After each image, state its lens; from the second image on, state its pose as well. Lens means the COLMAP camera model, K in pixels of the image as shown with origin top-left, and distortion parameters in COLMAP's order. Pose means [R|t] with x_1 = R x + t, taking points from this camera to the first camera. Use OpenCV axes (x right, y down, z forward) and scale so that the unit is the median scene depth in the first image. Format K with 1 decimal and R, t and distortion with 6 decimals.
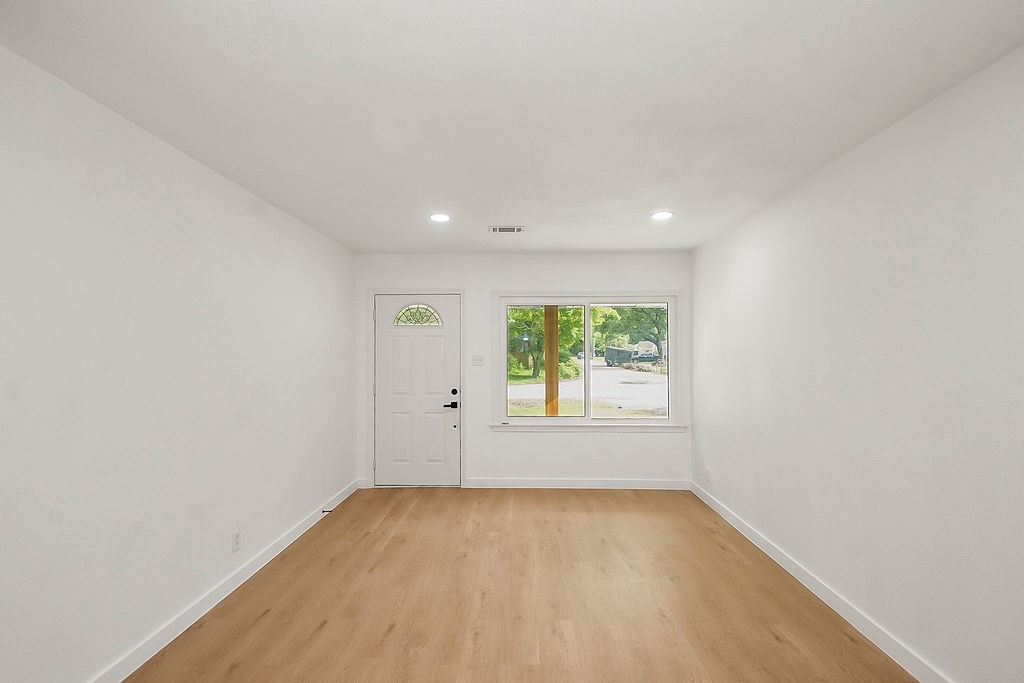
lens RADIAL K [[458.7, 0, 512.0], [0, 458.7, 341.5], [0, 0, 1]] dist [0.025898, -0.015248]
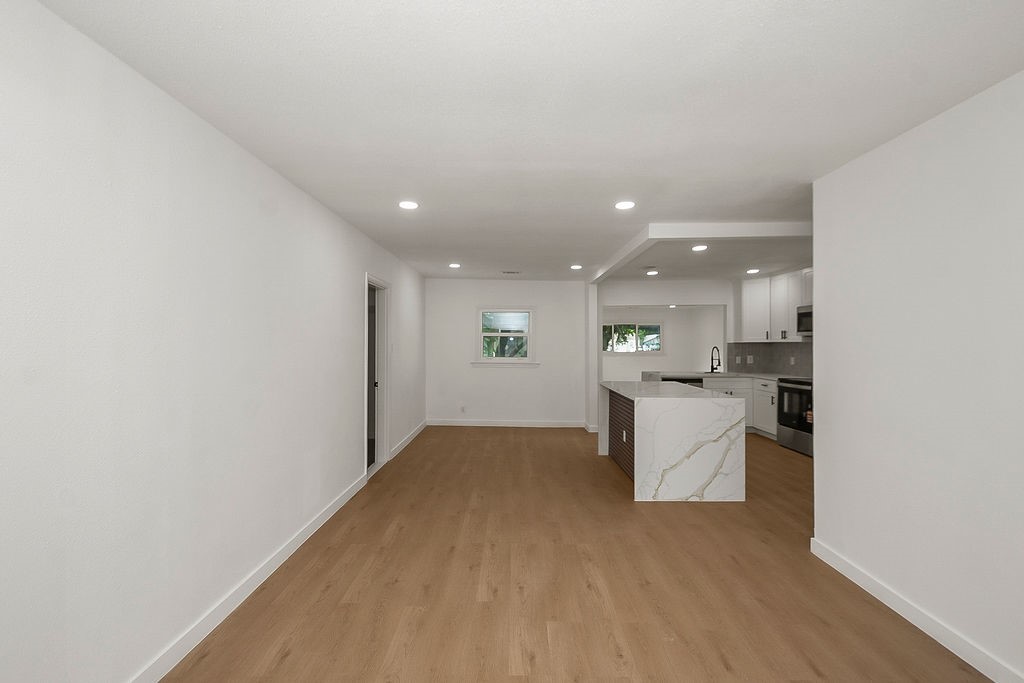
lens RADIAL K [[458.7, 0, 512.0], [0, 458.7, 341.5], [0, 0, 1]] dist [0.025898, -0.015248]
pose [[-0.999480, 0.004210, -0.031984, 0.165586], [0.004288, 0.999988, -0.002369, 0.035424], [0.031973, -0.002505, -0.999486, 1.995155]]
